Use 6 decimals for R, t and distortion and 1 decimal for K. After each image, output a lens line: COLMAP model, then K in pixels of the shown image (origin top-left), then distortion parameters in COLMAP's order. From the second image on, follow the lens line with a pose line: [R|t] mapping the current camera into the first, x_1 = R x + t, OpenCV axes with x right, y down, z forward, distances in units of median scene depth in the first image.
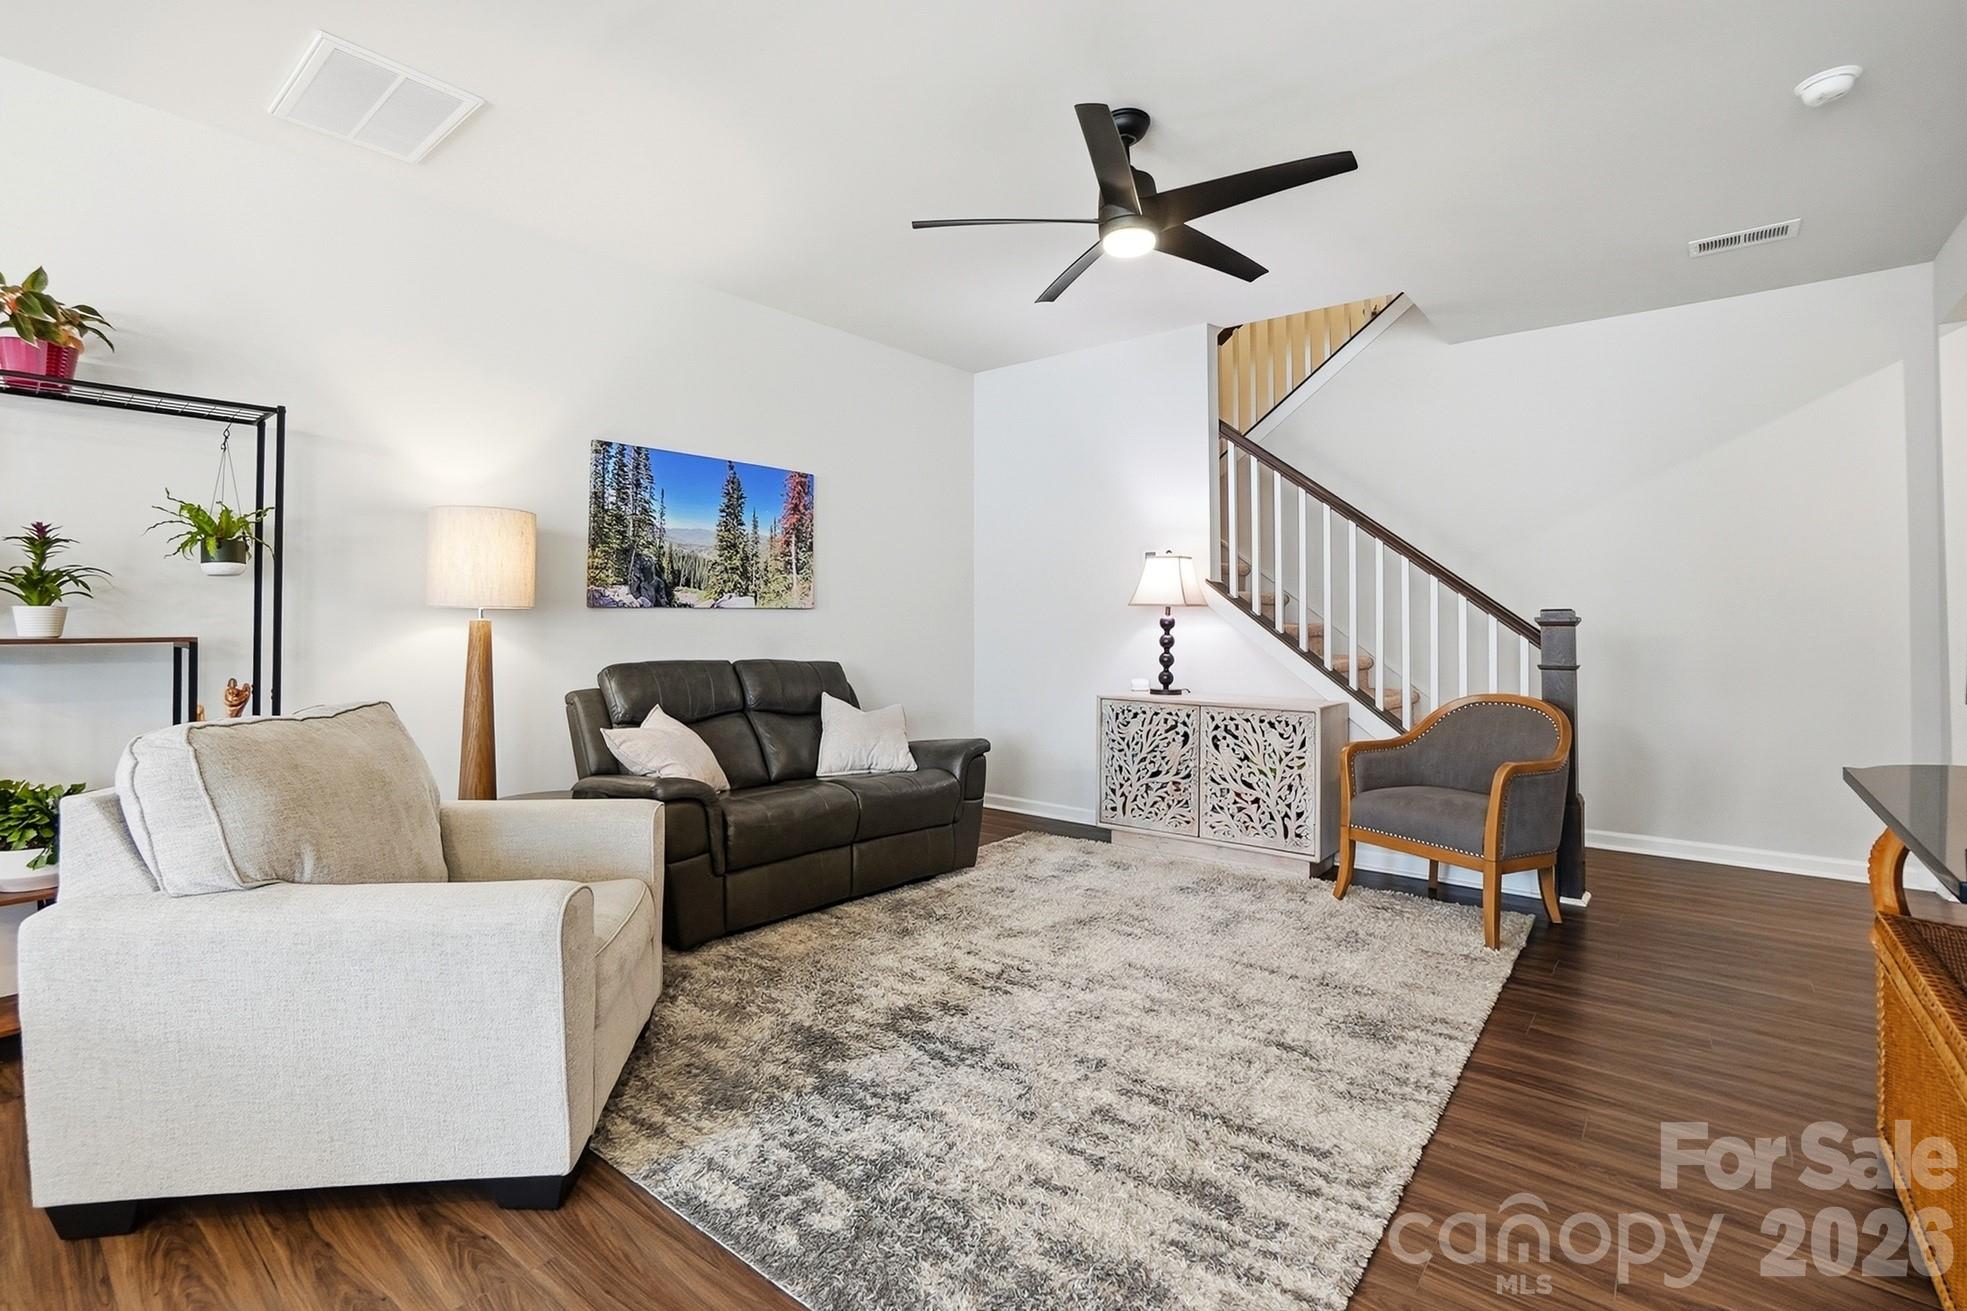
lens RADIAL K [[914.4, 0, 964.7], [0, 914.4, 587.7], [0, 0, 1]] dist [-0.004138, 0.000012]
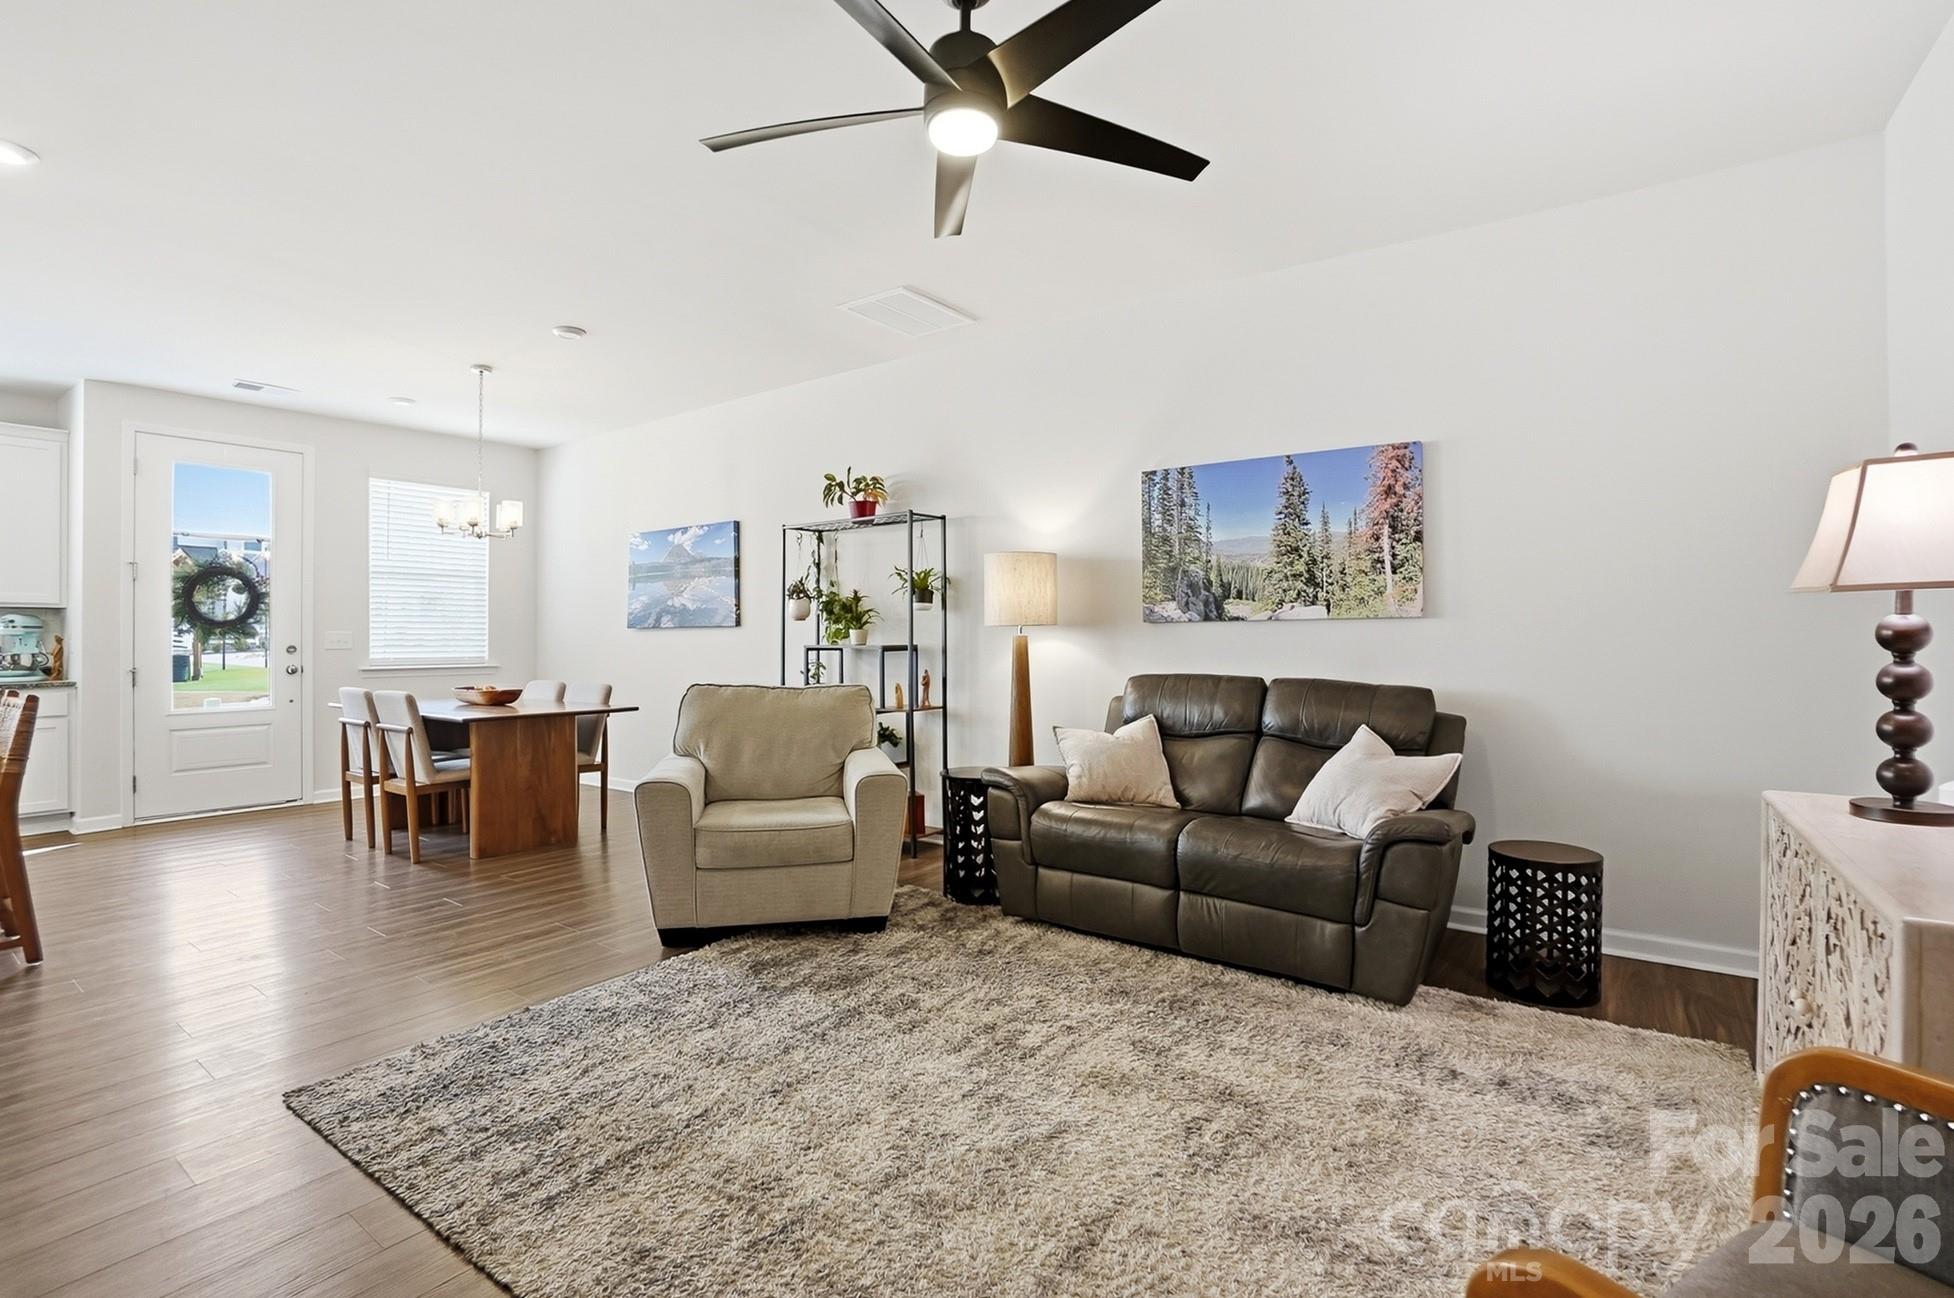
lens RADIAL K [[916.3, 0, 973.7], [0, 916.3, 623.7], [0, 0, 1]] dist [-0.037219, 0.000687]
pose [[0.071293, -0.014365, -0.997352, 0.648232], [0.040024, 0.999132, -0.011530, 0.025304], [0.996652, -0.039096, 0.071806, 0.667861]]
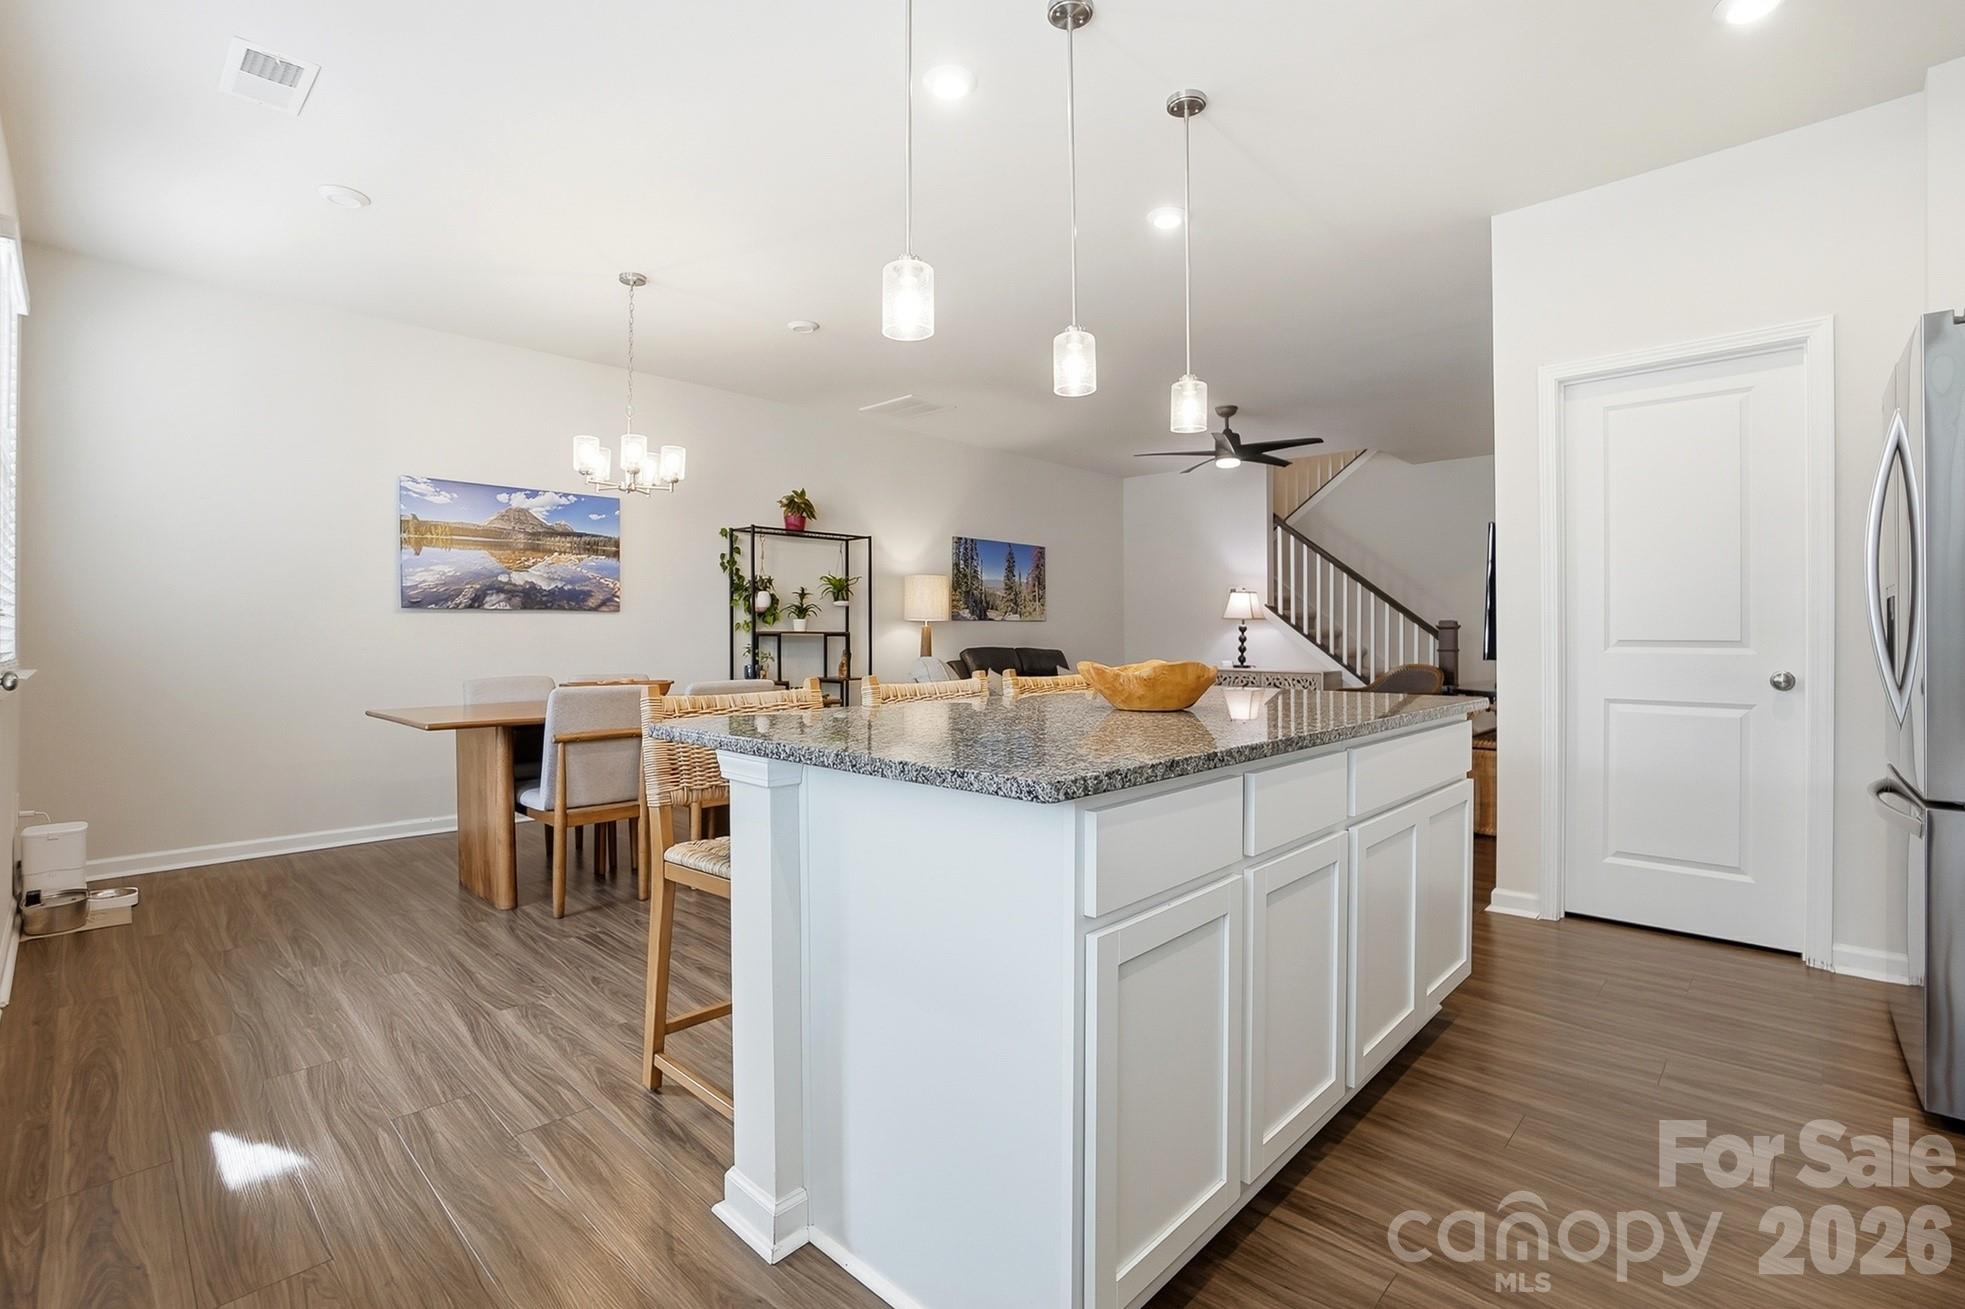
lens RADIAL K [[878.1, 0, 980.7], [0, 878.1, 635.5], [0, 0, 1]] dist [-0.014158, 0.000315]
pose [[0.998200, -0.000782, -0.059961, -0.221050], [0.002877, 0.999388, 0.034870, -0.011472], [0.059897, -0.034980, 0.997591, -0.878027]]
